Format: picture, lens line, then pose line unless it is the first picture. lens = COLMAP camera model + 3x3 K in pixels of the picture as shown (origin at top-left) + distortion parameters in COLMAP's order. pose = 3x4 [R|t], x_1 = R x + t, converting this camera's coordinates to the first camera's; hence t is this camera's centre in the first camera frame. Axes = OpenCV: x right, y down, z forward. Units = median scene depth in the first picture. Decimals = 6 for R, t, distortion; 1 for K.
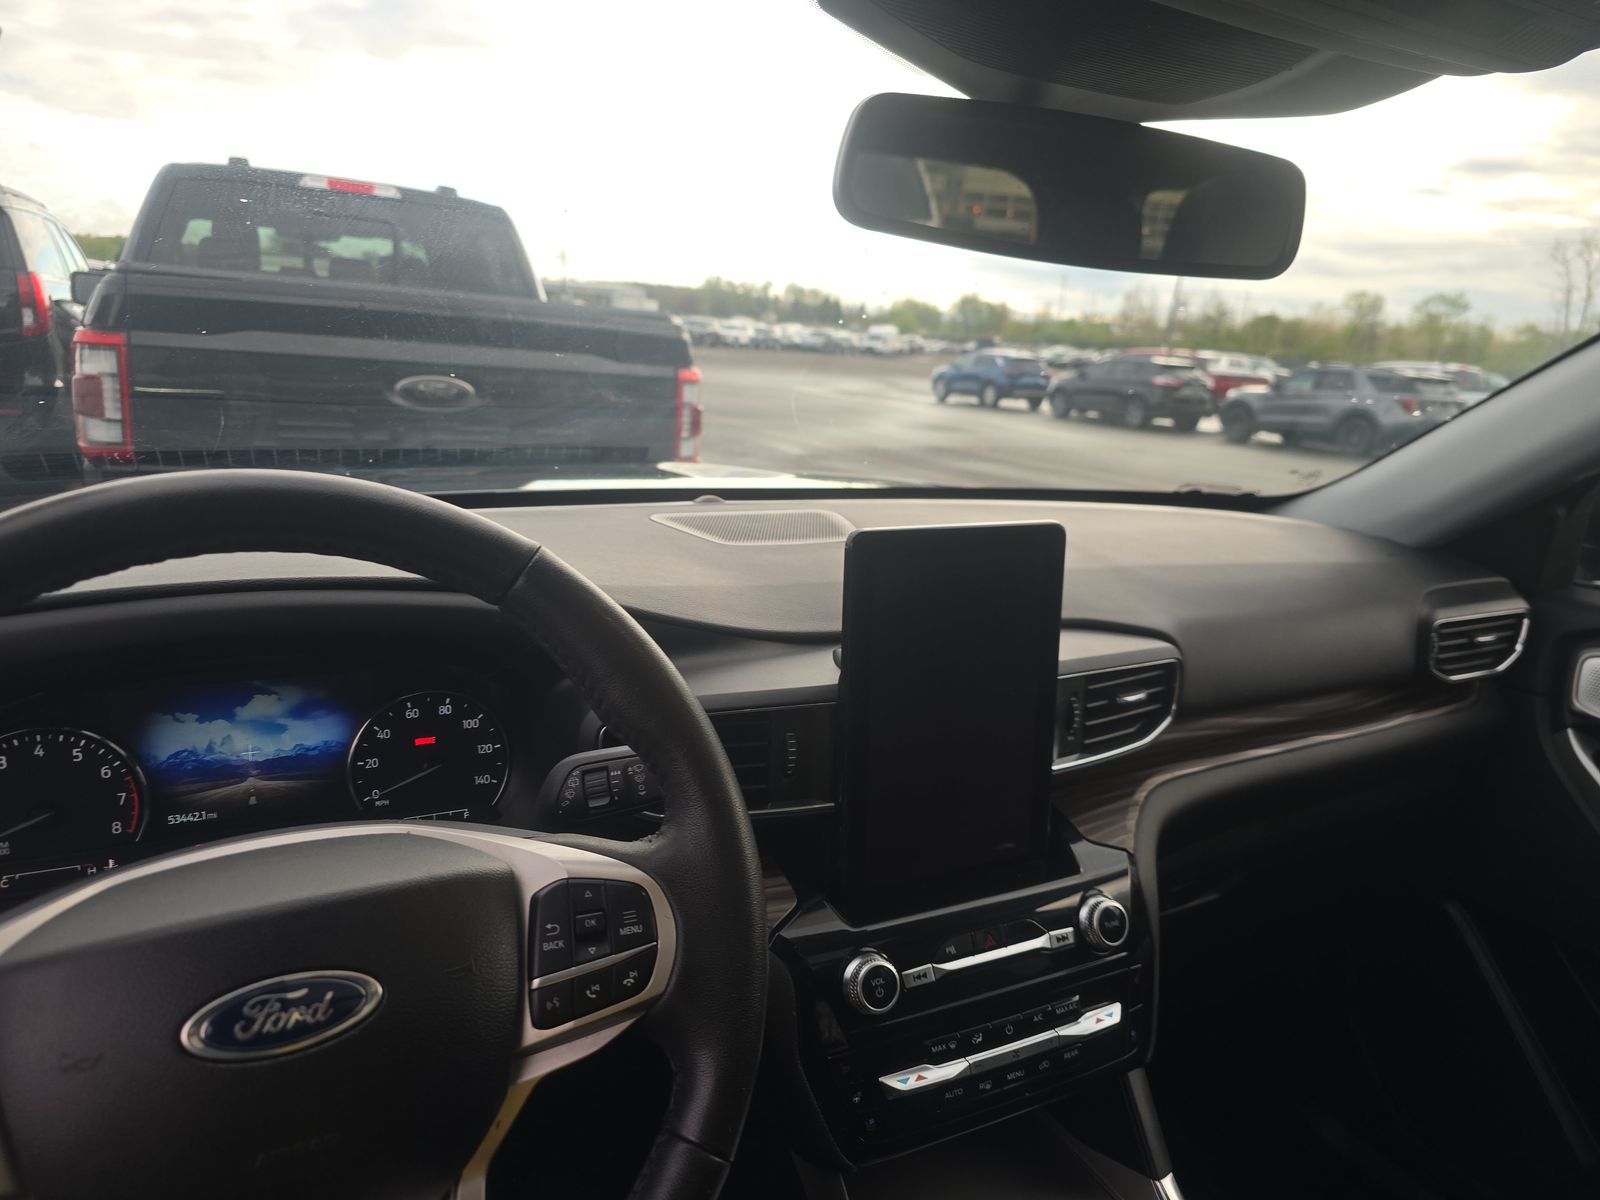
lens RADIAL K [[1093.4, 0, 800.9], [0, 1093.4, 603.0], [0, 0, 1]] dist [0.041822, -0.003616]
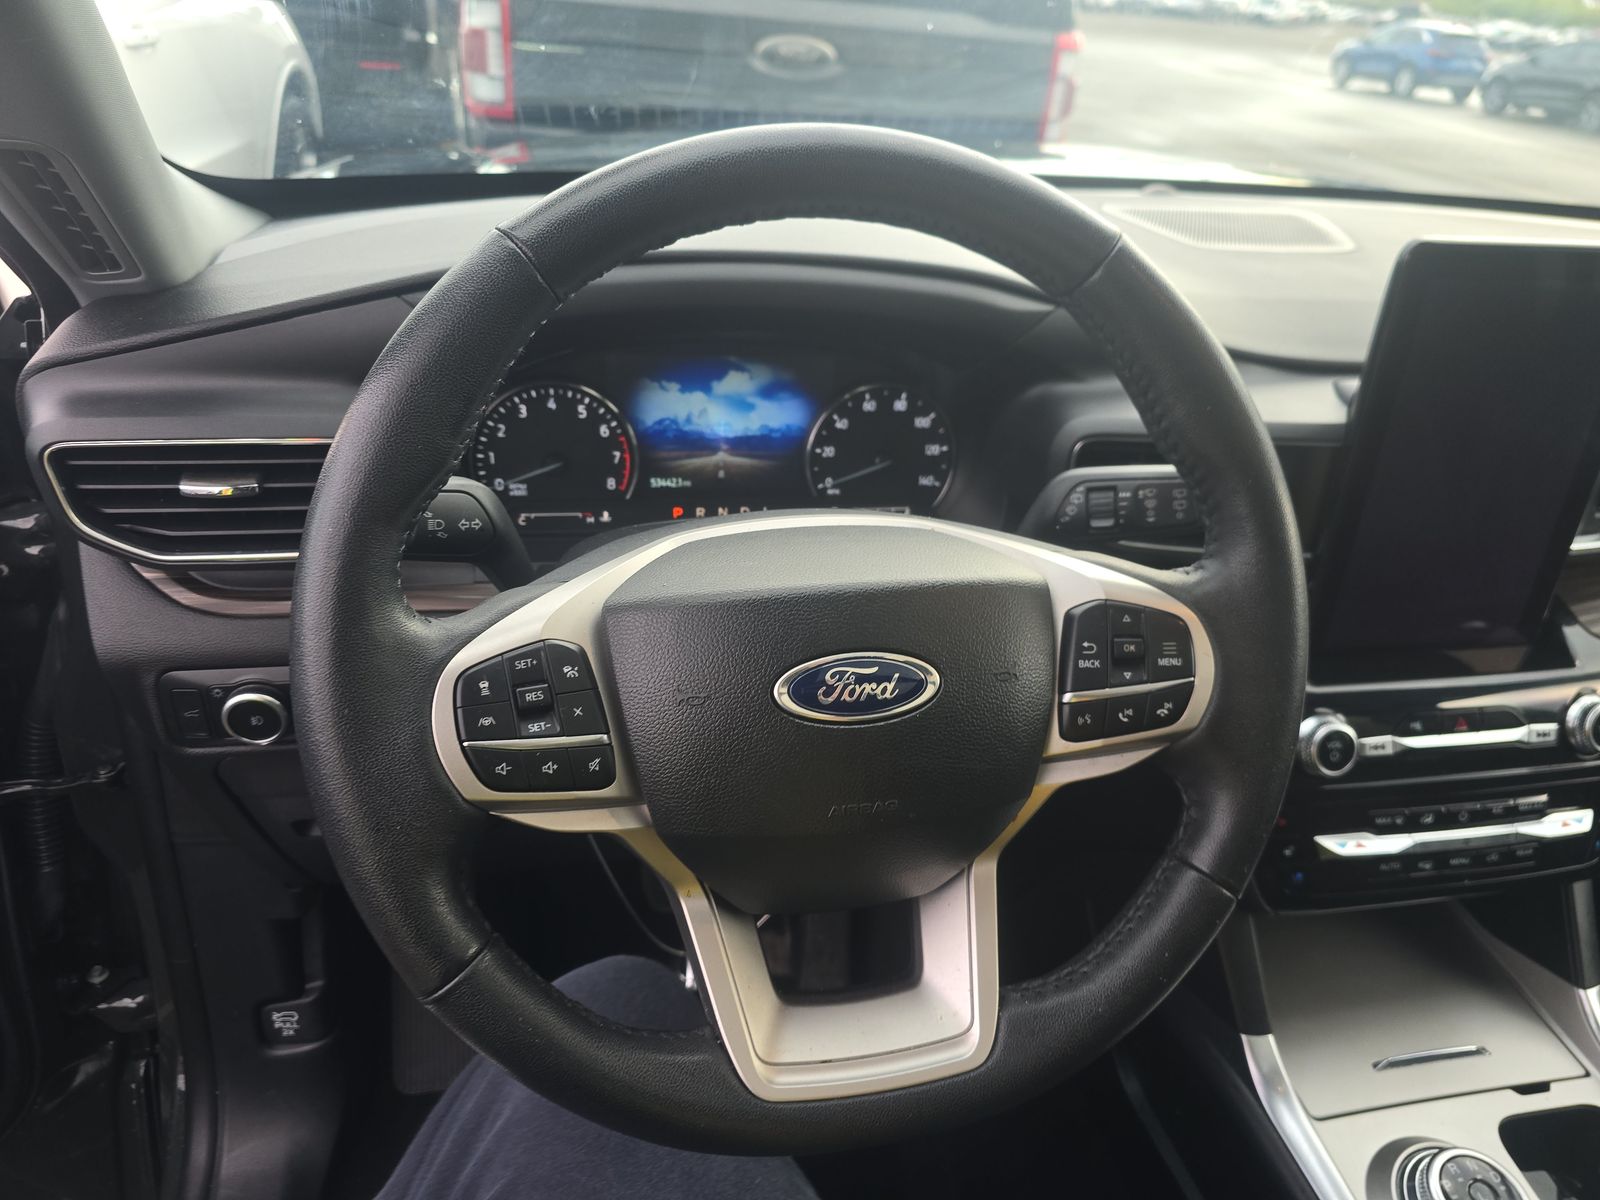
lens RADIAL K [[1105.8, 0, 800.0], [0, 1105.8, 600.0], [0, 0, 1]] dist [0.061155, -0.063669]
pose [[0.960354, 0.146711, -0.237055, -0.160733], [-0.081960, 0.961330, 0.262920, 0.012551], [0.266462, -0.233067, 0.935242, 0.016456]]
